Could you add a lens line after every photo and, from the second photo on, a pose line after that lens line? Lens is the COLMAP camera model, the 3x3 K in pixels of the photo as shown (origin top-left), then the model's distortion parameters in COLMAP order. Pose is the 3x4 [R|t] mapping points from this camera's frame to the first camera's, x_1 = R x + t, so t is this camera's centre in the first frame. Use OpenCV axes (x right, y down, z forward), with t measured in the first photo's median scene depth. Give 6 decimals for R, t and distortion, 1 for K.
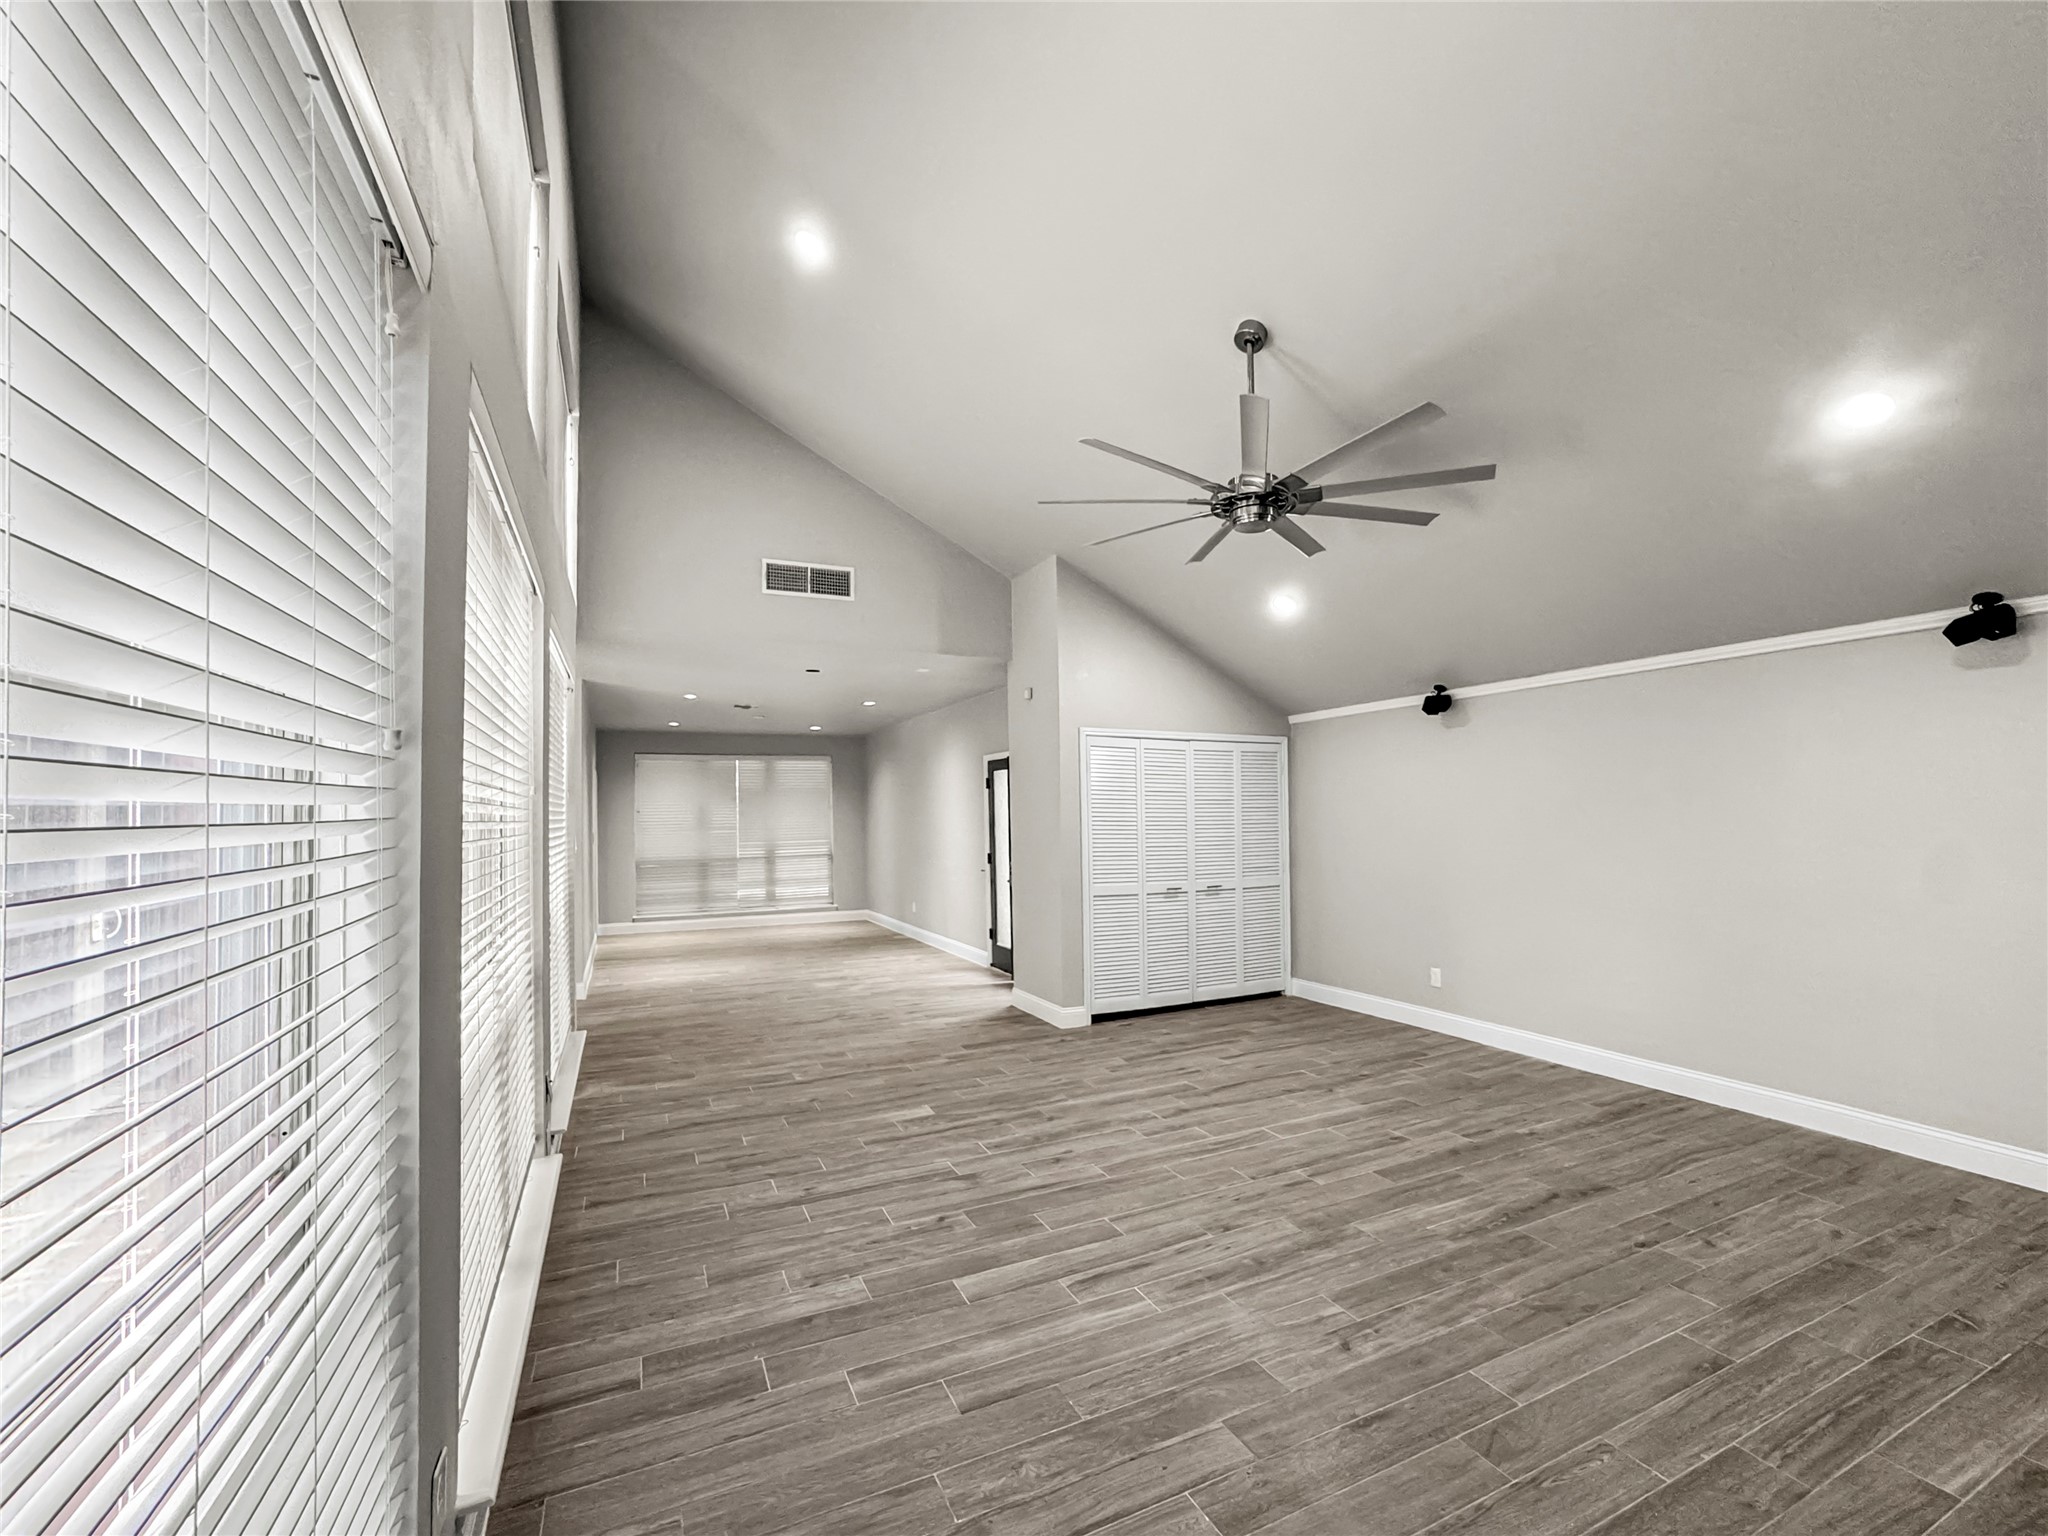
lens RADIAL K [[866.2, 0, 1011.8], [0, 866.2, 778.8], [0, 0, 1]] dist [-0.020950, 0.009693]
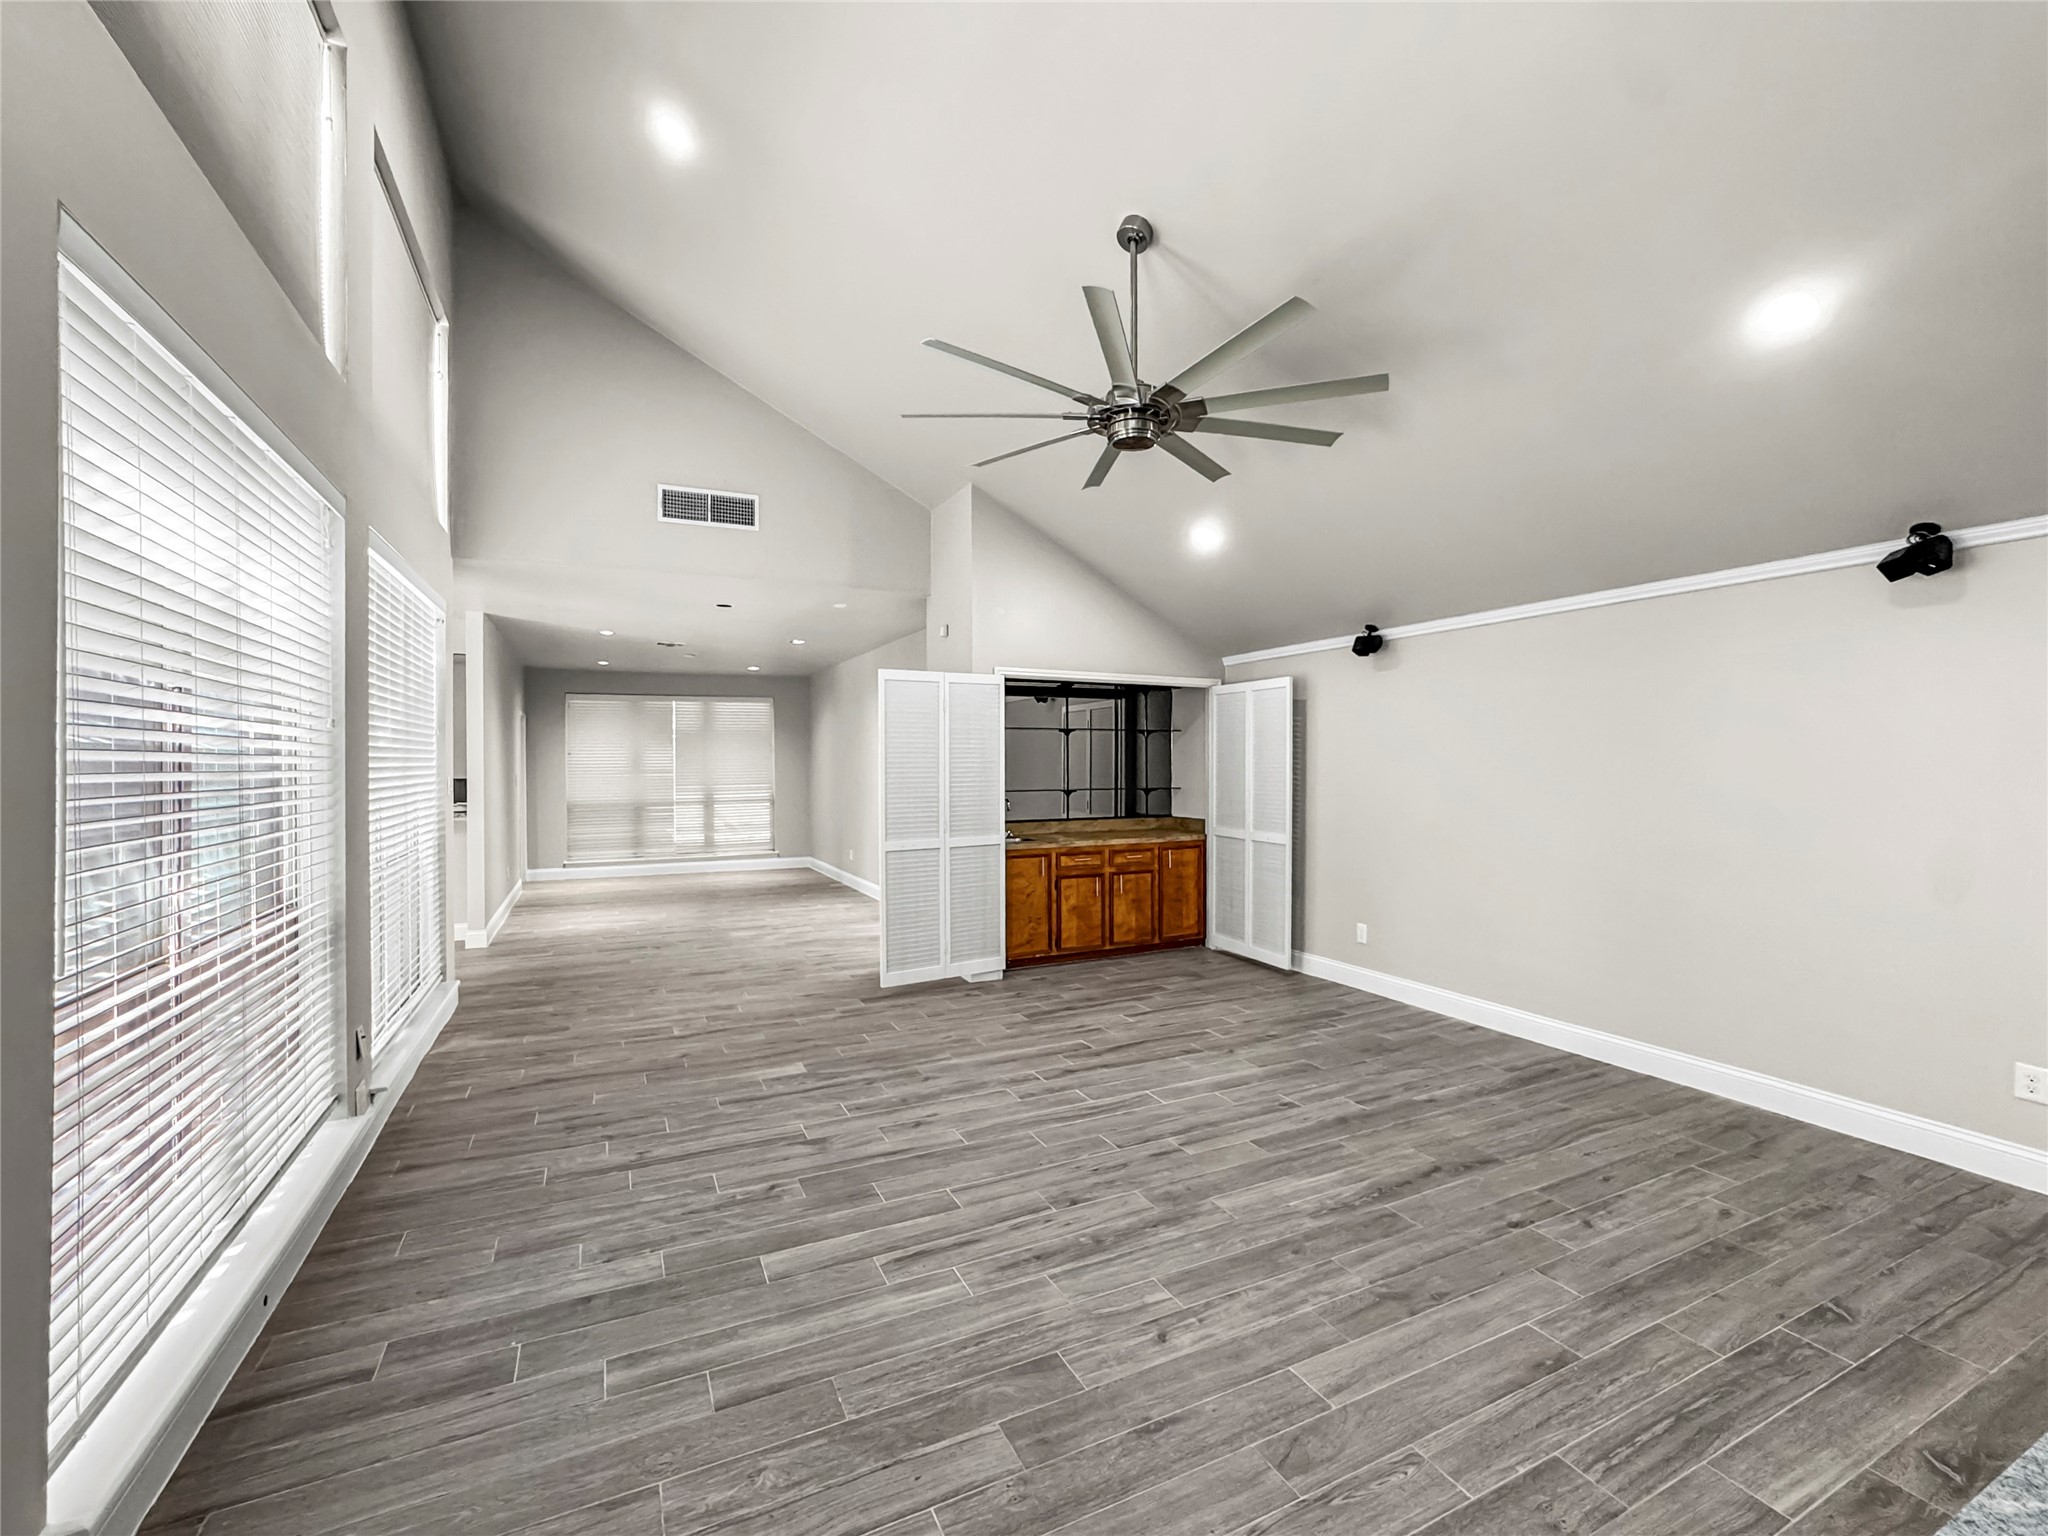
lens RADIAL K [[866.2, 0, 1028.5], [0, 866.2, 755.8], [0, 0, 1]] dist [-0.020950, 0.009693]
pose [[0.999954, 0.009133, 0.002774, 0.179825], [-0.009217, 0.999440, 0.032161, 0.010581], [-0.002478, -0.032185, 0.999479, 0.079612]]
